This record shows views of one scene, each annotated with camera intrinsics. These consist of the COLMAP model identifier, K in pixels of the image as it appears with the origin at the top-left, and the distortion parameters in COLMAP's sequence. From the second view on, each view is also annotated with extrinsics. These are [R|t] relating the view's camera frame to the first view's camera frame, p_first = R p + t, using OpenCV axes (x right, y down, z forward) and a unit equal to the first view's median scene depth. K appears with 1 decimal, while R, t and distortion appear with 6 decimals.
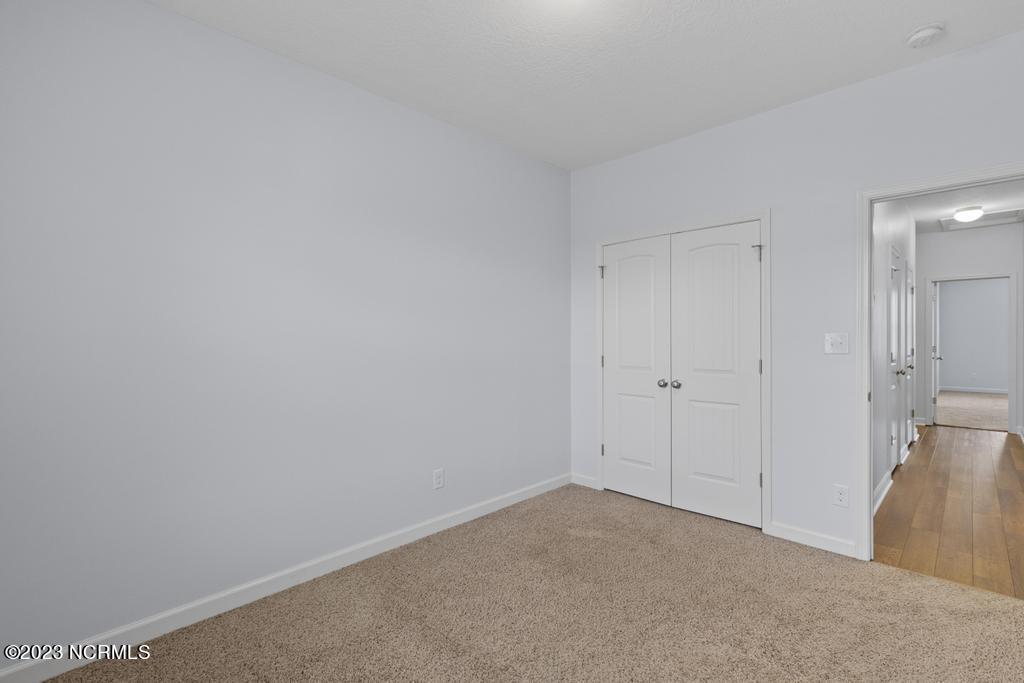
lens RADIAL K [[464.7, 0, 522.1], [0, 464.7, 341.3], [0, 0, 1]] dist [-0.000524, -0.000123]
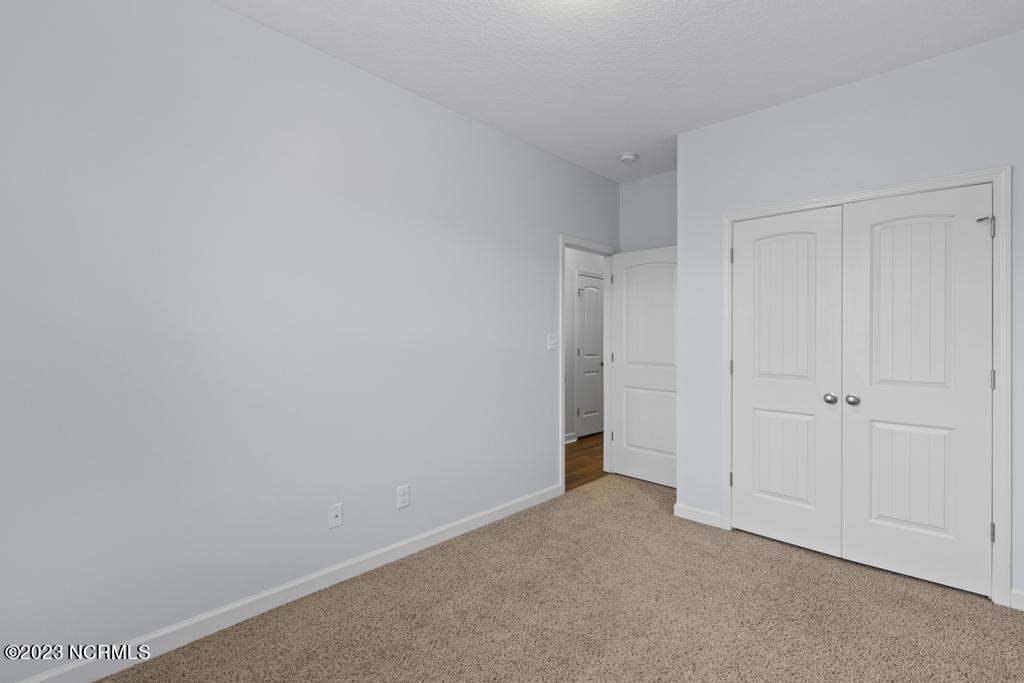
lens RADIAL K [[470.9, 0, 511.9], [0, 470.9, 336.4], [0, 0, 1]] dist [-0.001840, -0.000414]
pose [[0.999664, 0.017626, 0.019004, -0.215701], [-0.017550, 0.999837, -0.004156, 0.000628], [-0.019074, 0.003821, 0.999811, 0.202434]]
